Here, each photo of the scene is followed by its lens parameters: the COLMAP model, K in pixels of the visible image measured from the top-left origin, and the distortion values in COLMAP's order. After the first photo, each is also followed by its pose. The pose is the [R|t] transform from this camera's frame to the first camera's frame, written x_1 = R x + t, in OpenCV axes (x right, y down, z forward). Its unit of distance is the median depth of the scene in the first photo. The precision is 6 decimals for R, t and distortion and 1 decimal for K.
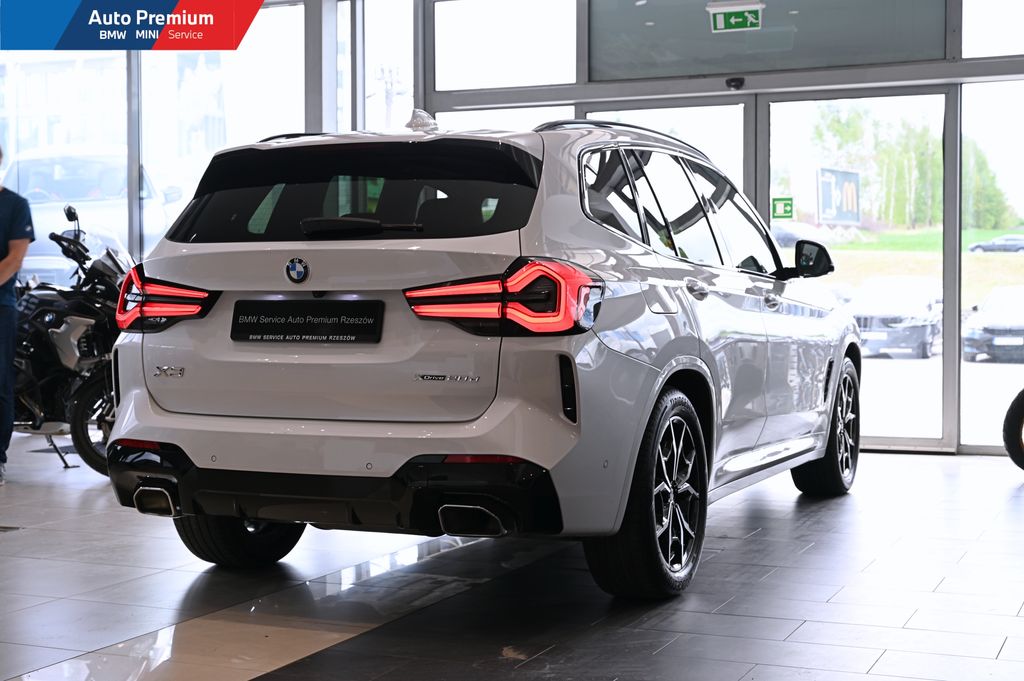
lens RADIAL K [[1496.1, 0, 506.5], [0, 1496.1, 334.0], [0, 0, 1]] dist [-0.020659, 0.000000]
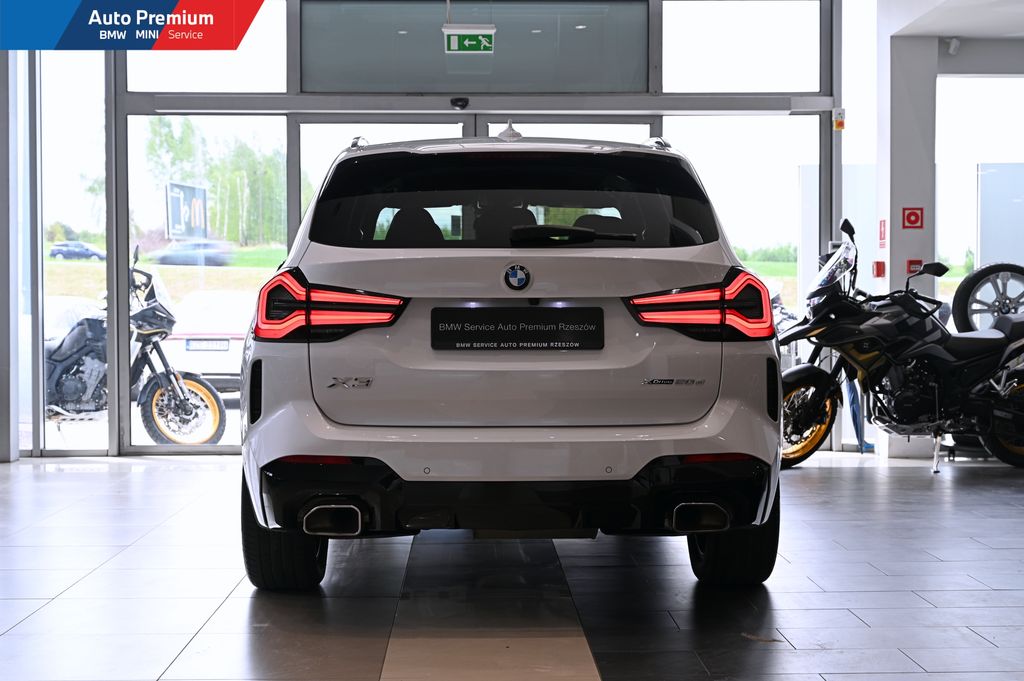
lens RADIAL K [[1496.1, 0, 512.5], [0, 1496.1, 343.6], [0, 0, 1]] dist [-0.020659, 0.000000]
pose [[0.904627, -0.009450, 0.426100, -0.545859], [0.011232, 0.999936, -0.001670, 0.002978], [-0.426057, 0.006297, 0.904675, 0.096821]]
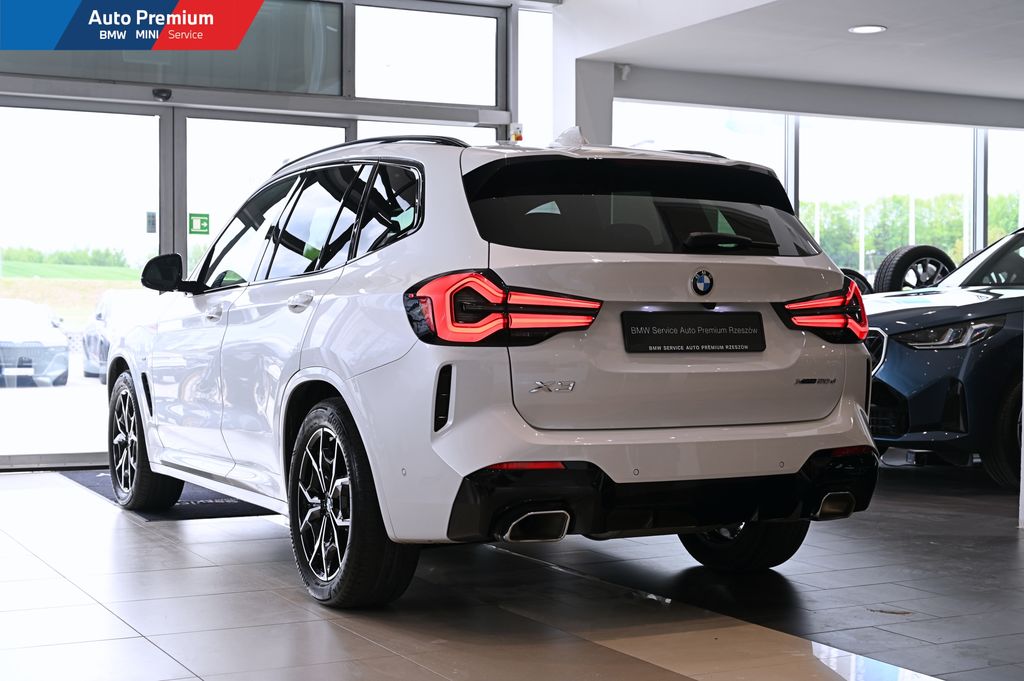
lens RADIAL K [[1499.4, 0, 511.7], [0, 1499.4, 341.9], [0, 0, 1]] dist [-0.042665, 0.000000]
pose [[0.630053, -0.010480, 0.776481, -0.986287], [0.016234, 0.999868, 0.000323, -0.003865], [-0.776382, 0.012402, 0.630140, 0.434594]]
